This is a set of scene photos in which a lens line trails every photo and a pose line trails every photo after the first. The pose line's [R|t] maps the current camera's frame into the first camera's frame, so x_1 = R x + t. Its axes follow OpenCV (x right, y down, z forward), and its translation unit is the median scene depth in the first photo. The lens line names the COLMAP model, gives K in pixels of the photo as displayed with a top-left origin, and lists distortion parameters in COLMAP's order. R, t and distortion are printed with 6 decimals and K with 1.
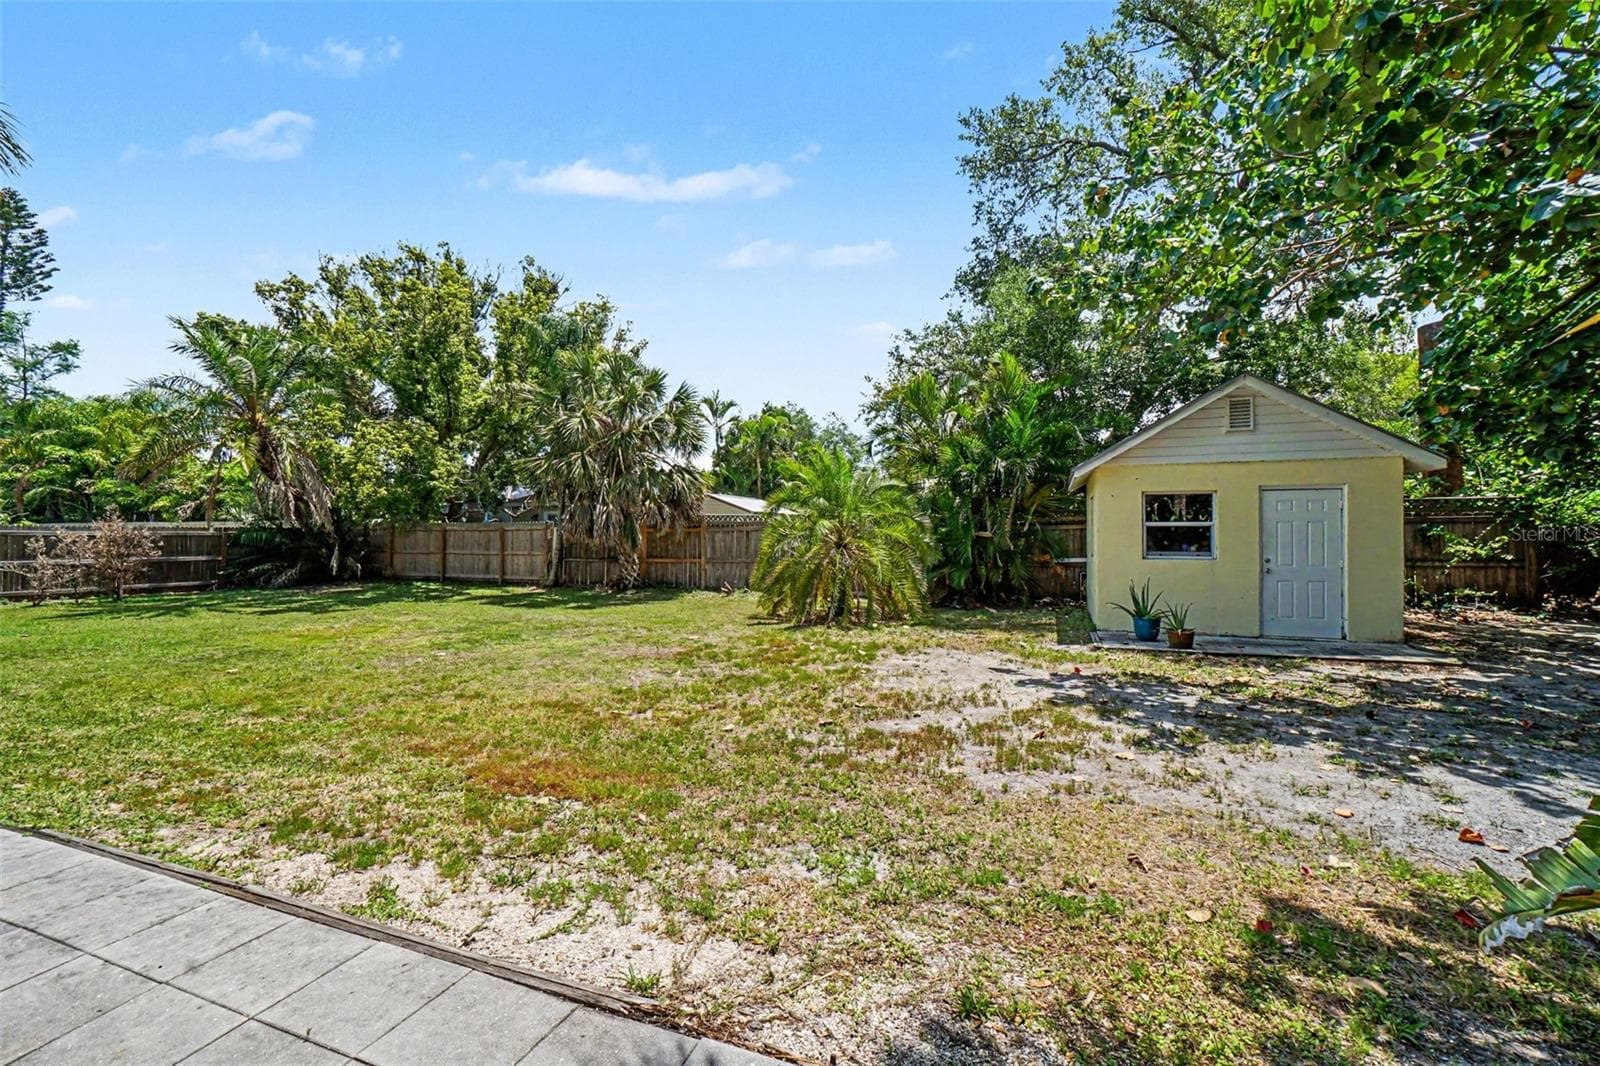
lens RADIAL K [[665.8, 0, 800.0], [0, 665.8, 533.0], [0, 0, 1]] dist [-0.000850, -0.000157]
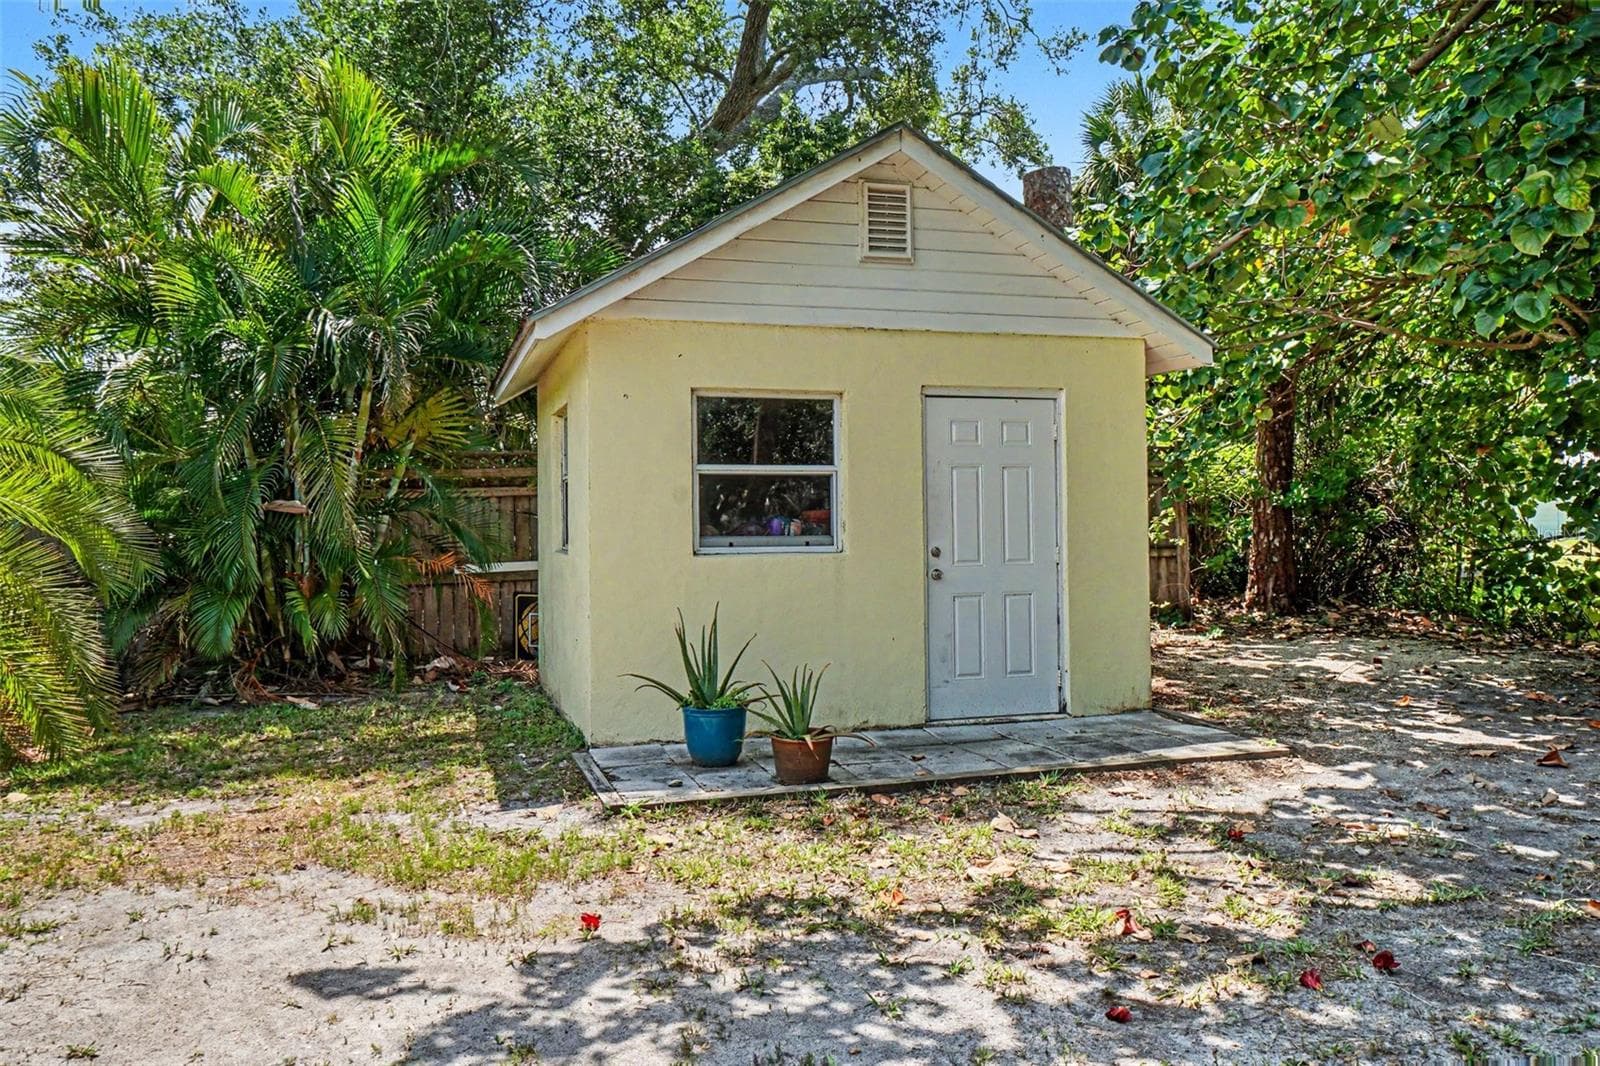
lens RADIAL K [[1246.0, 0, 798.2], [0, 1246.0, 482.9], [0, 0, 1]] dist [0.001830, 0.001069]
pose [[0.793840, 0.013845, 0.607969, 0.105087], [0.006586, 0.999486, -0.031361, 0.018731], [-0.608091, 0.028900, 0.793341, 0.354228]]
